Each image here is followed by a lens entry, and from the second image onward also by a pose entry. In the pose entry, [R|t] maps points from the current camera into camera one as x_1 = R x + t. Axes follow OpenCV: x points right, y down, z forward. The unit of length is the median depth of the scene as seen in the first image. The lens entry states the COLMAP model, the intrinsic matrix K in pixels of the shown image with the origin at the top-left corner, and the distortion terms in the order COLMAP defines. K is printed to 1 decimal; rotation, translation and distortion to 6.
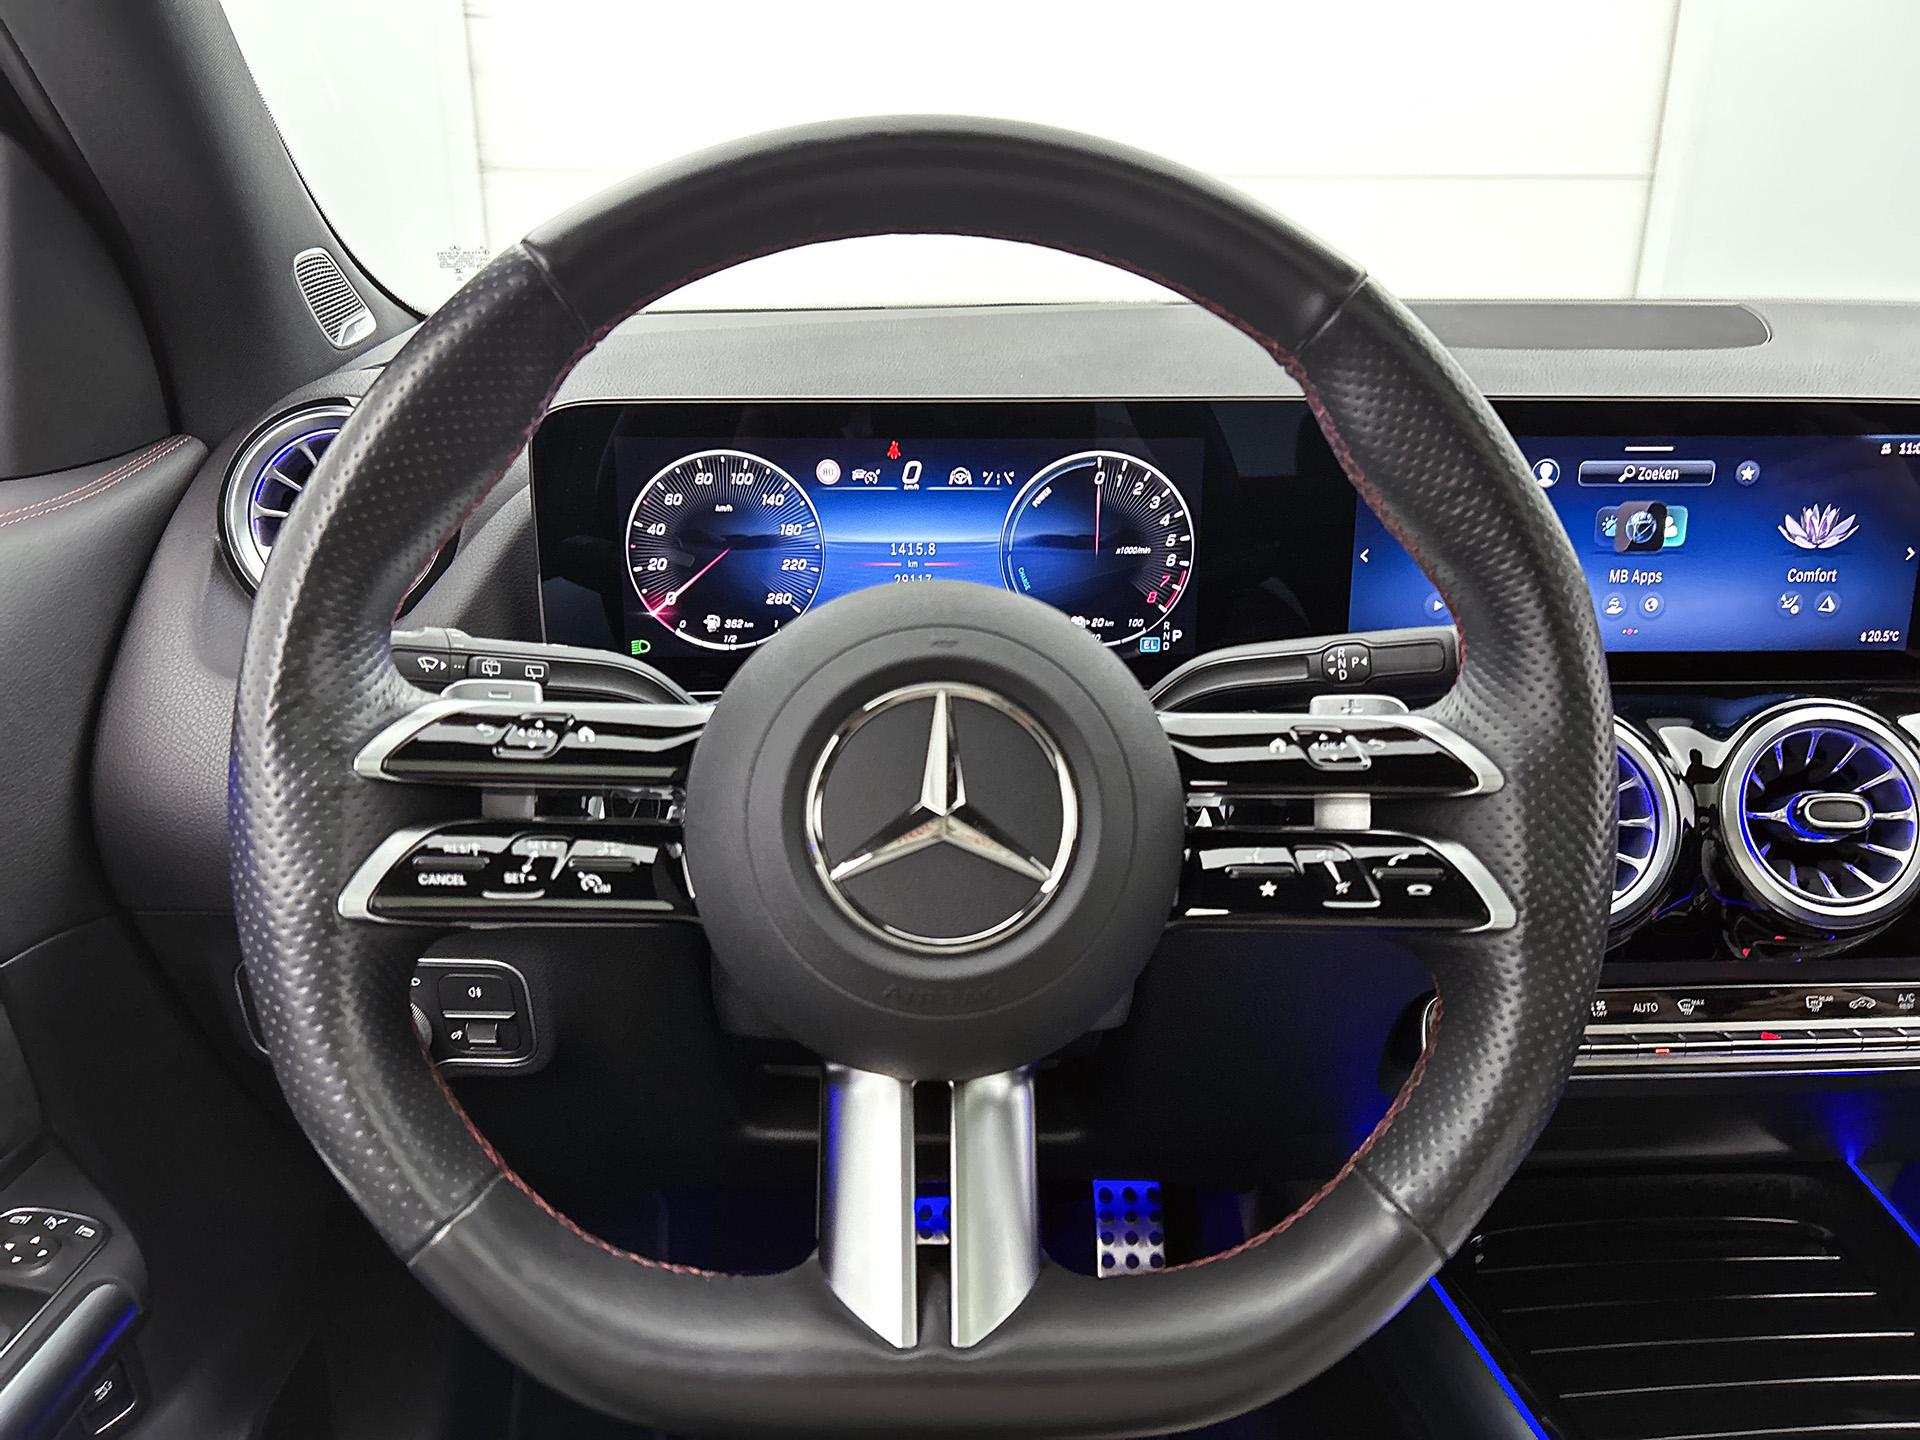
lens RADIAL K [[1432.7, 0, 960.0], [0, 1432.7, 720.0], [0, 0, 1]] dist [0.007019, 0.000706]
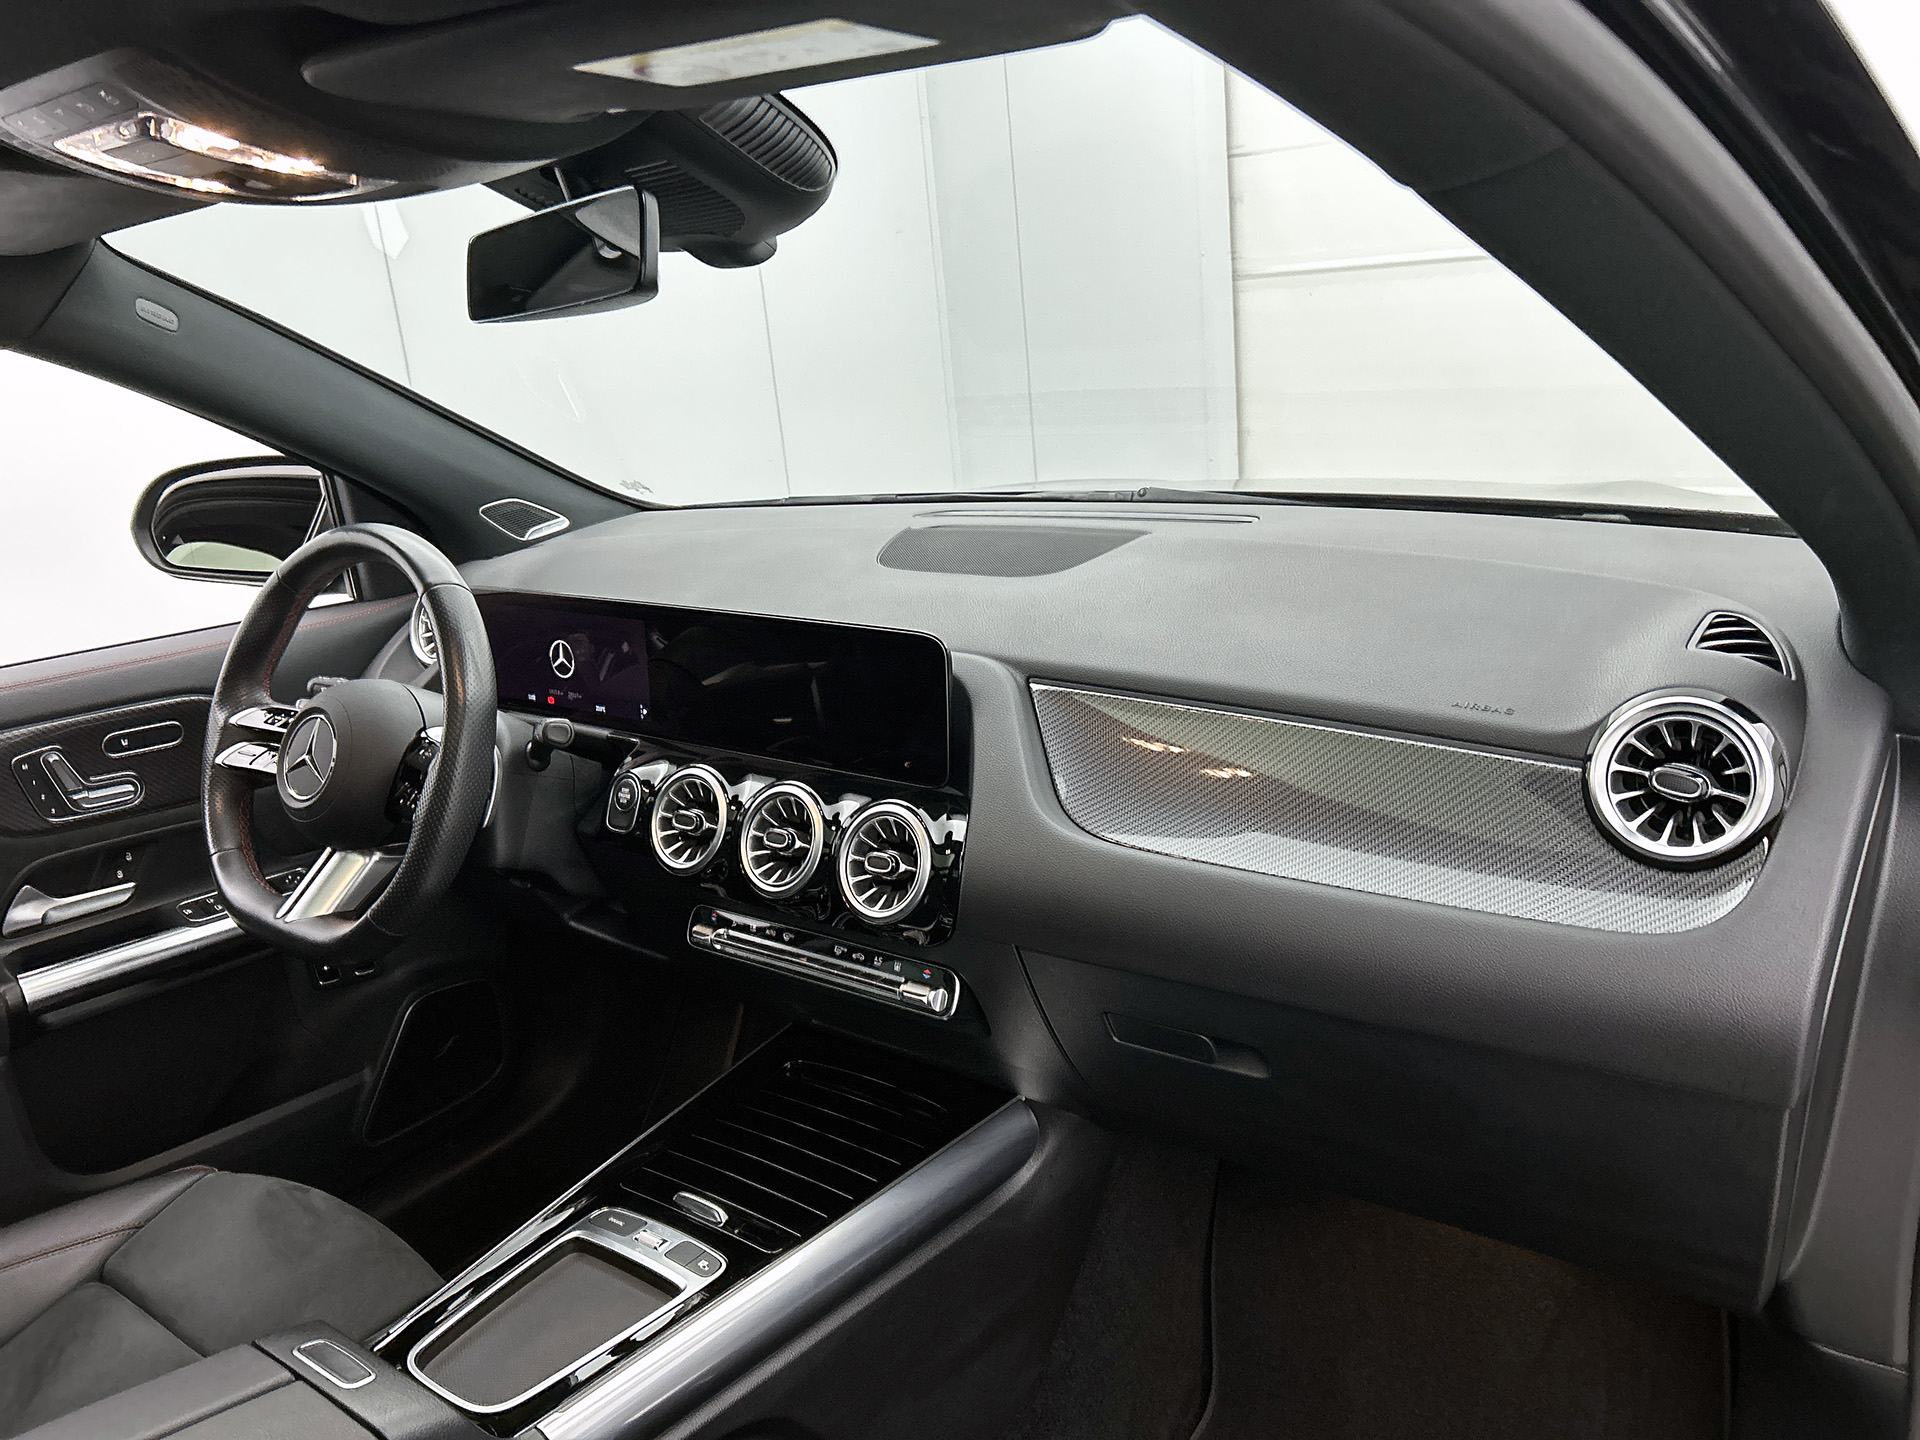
lens RADIAL K [[1432.7, 0, 960.0], [0, 1432.7, 720.0], [0, 0, 1]] dist [0.007019, 0.000706]
pose [[0.778487, 0.118457, -0.616382, 1.532665], [-0.123576, 0.991735, 0.034516, -0.134542], [0.615376, 0.049299, 0.786691, -0.448839]]
